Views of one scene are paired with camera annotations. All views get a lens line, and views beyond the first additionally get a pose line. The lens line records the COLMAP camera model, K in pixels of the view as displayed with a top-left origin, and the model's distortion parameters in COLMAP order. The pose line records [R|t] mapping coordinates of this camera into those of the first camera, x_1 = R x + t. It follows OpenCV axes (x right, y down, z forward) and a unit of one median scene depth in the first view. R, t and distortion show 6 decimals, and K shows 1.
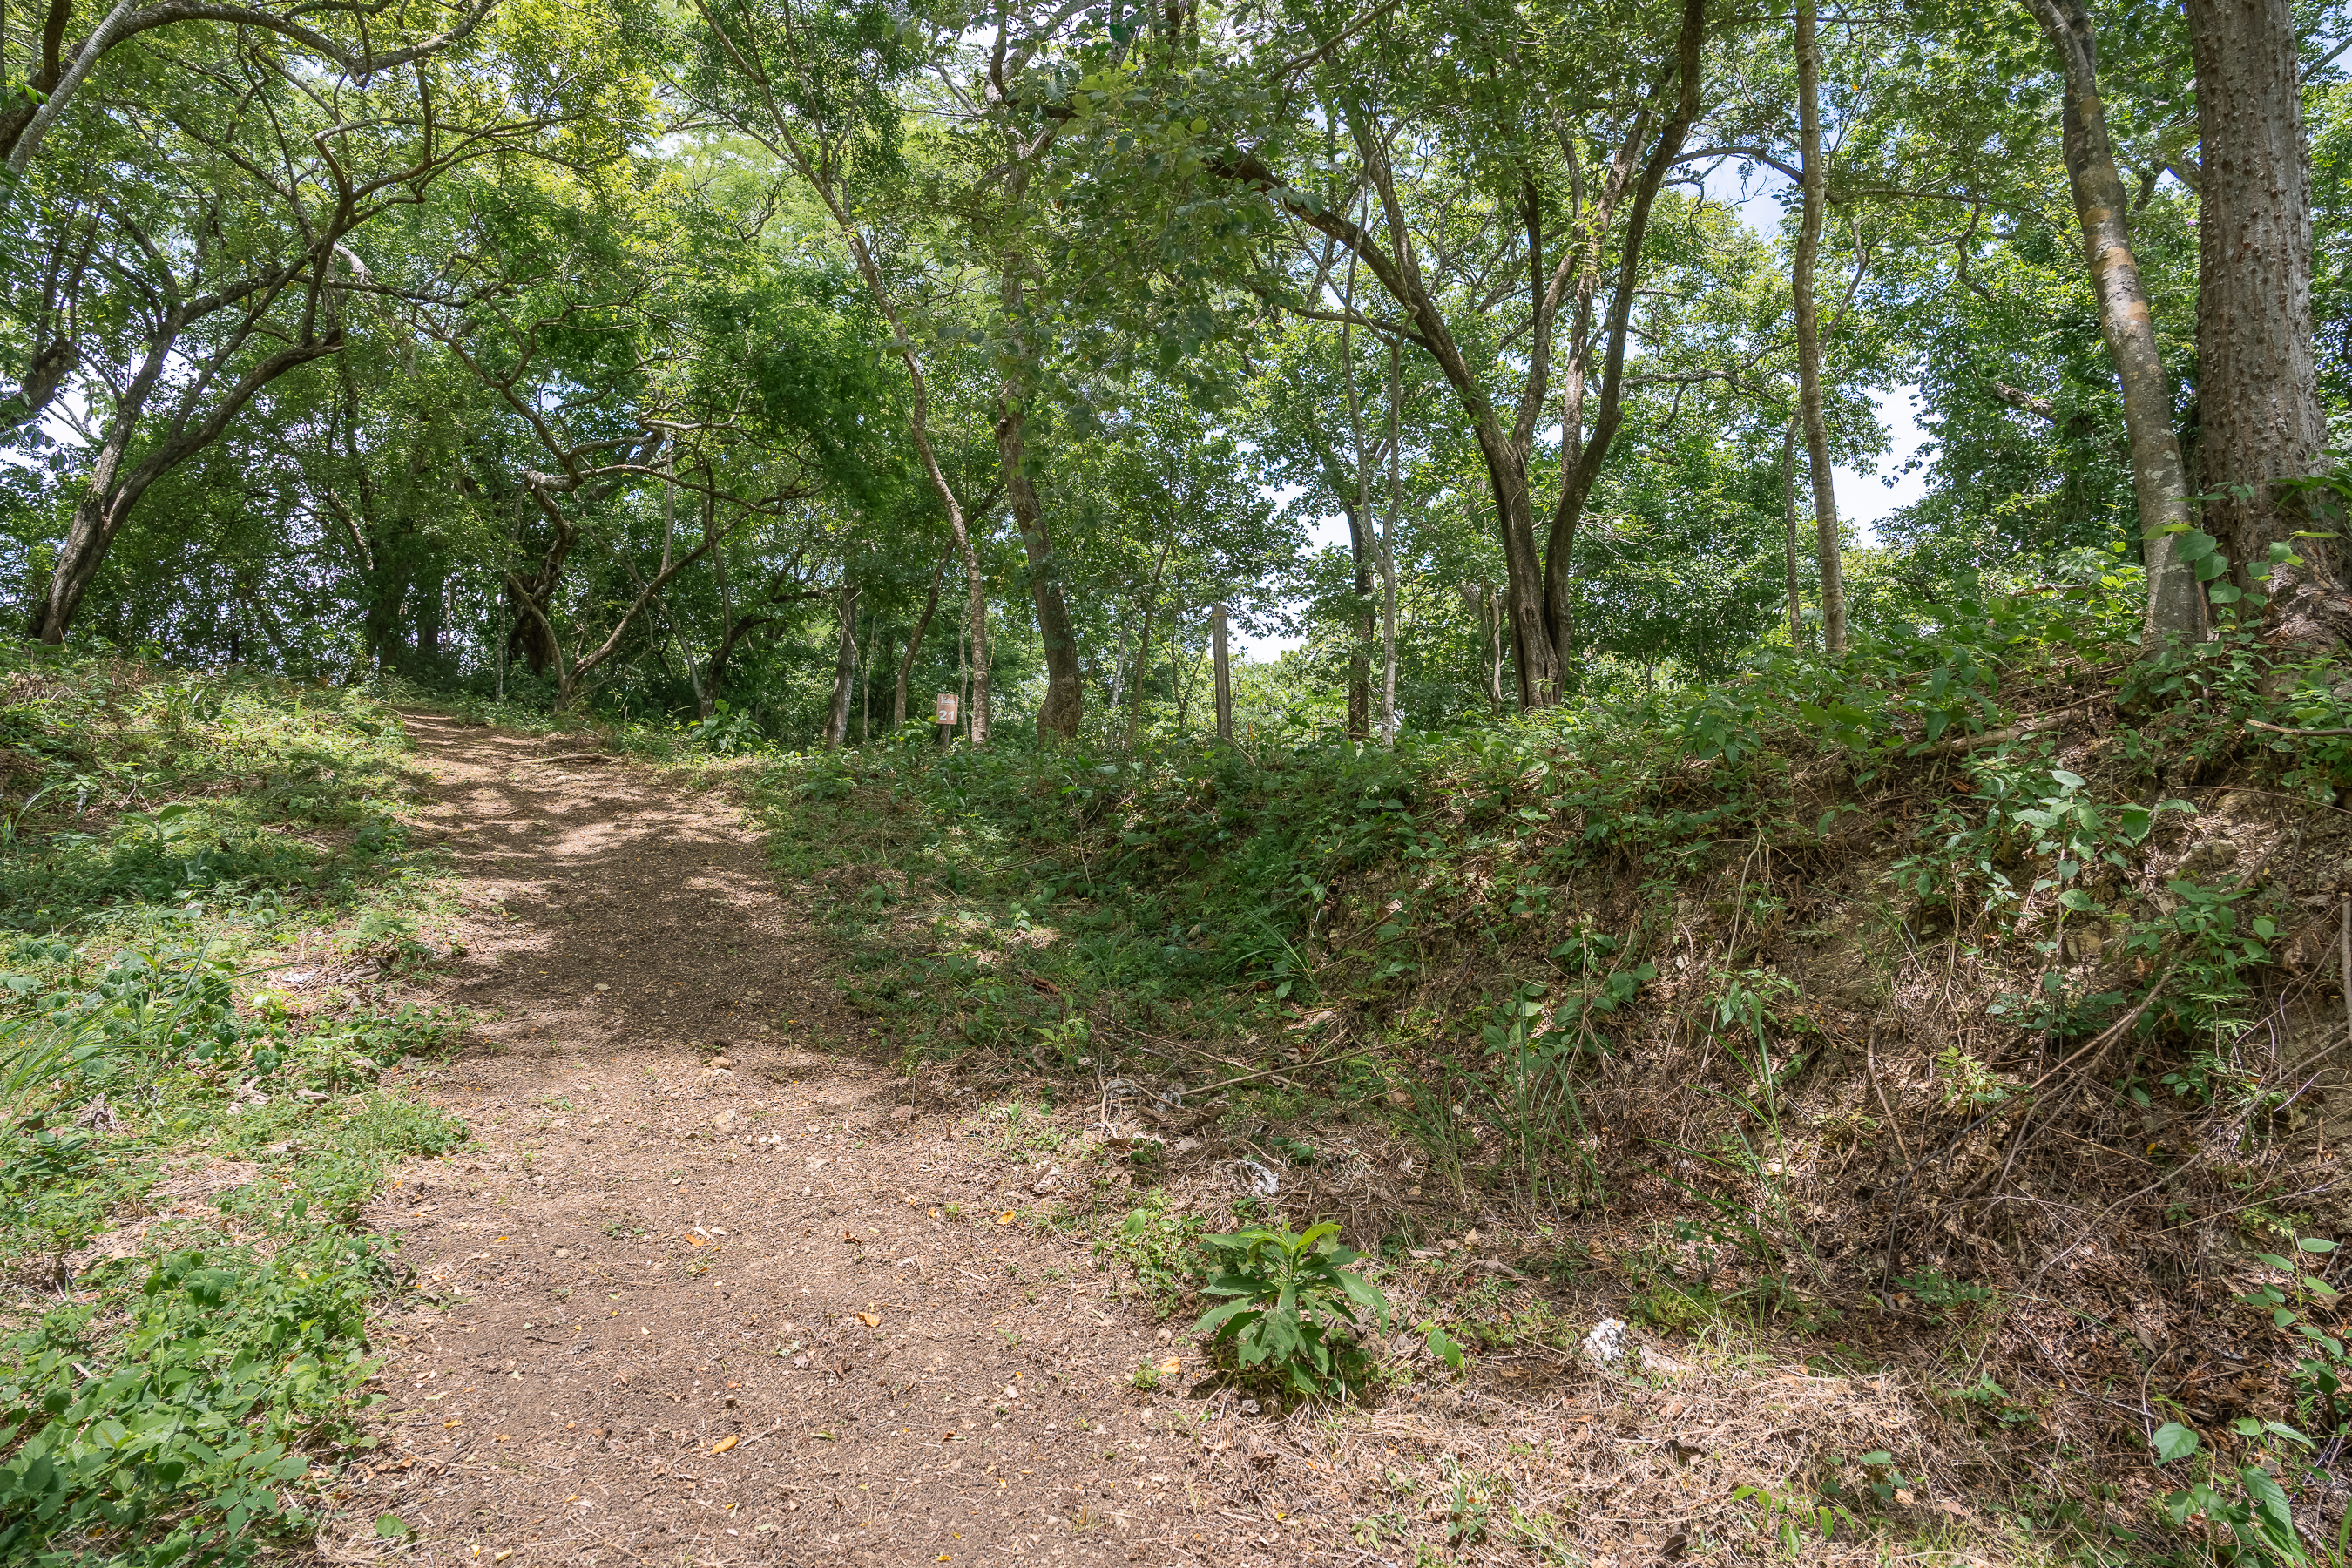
lens RADIAL K [[1270.2, 0, 1176.0], [0, 1270.2, 784.0], [0, 0, 1]] dist [-0.020666, 0.000825]
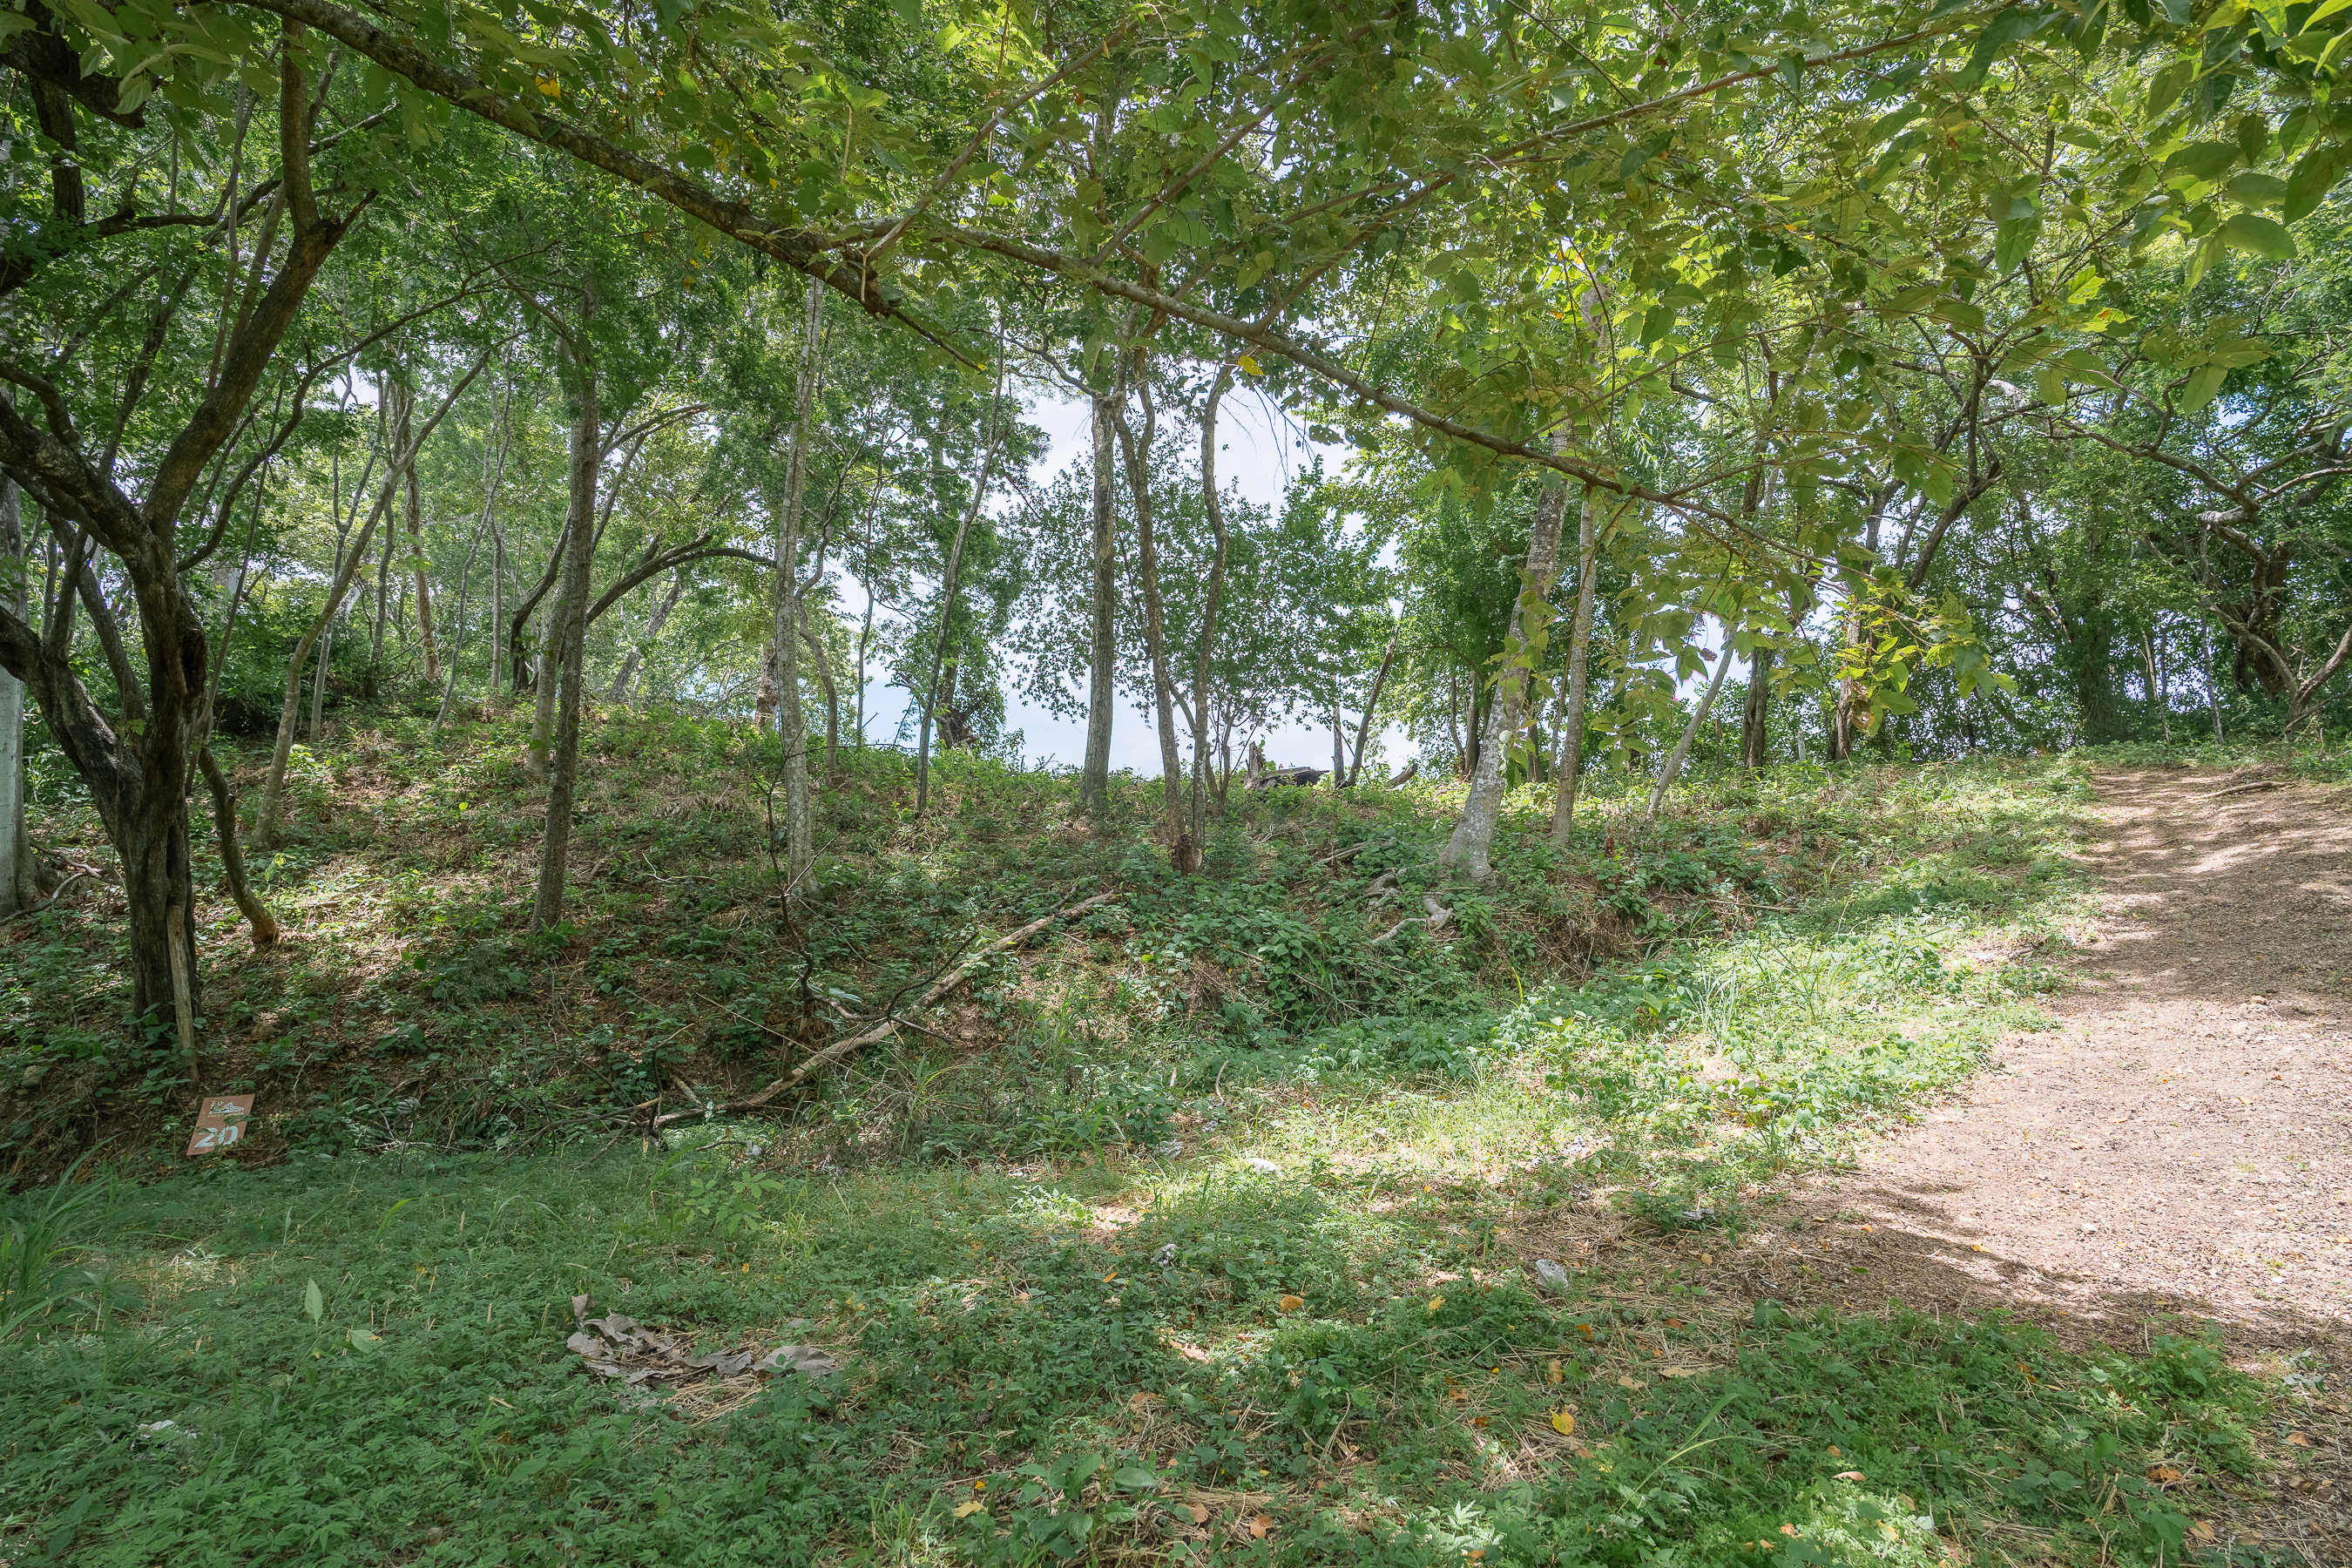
lens RADIAL K [[1270.2, 0, 1176.0], [0, 1270.2, 784.0], [0, 0, 1]] dist [-0.020666, 0.000825]
pose [[0.323458, -0.141791, -0.935559, 0.348431], [0.099220, 0.988341, -0.115487, 0.011899], [0.941026, -0.055471, 0.333755, -0.346815]]
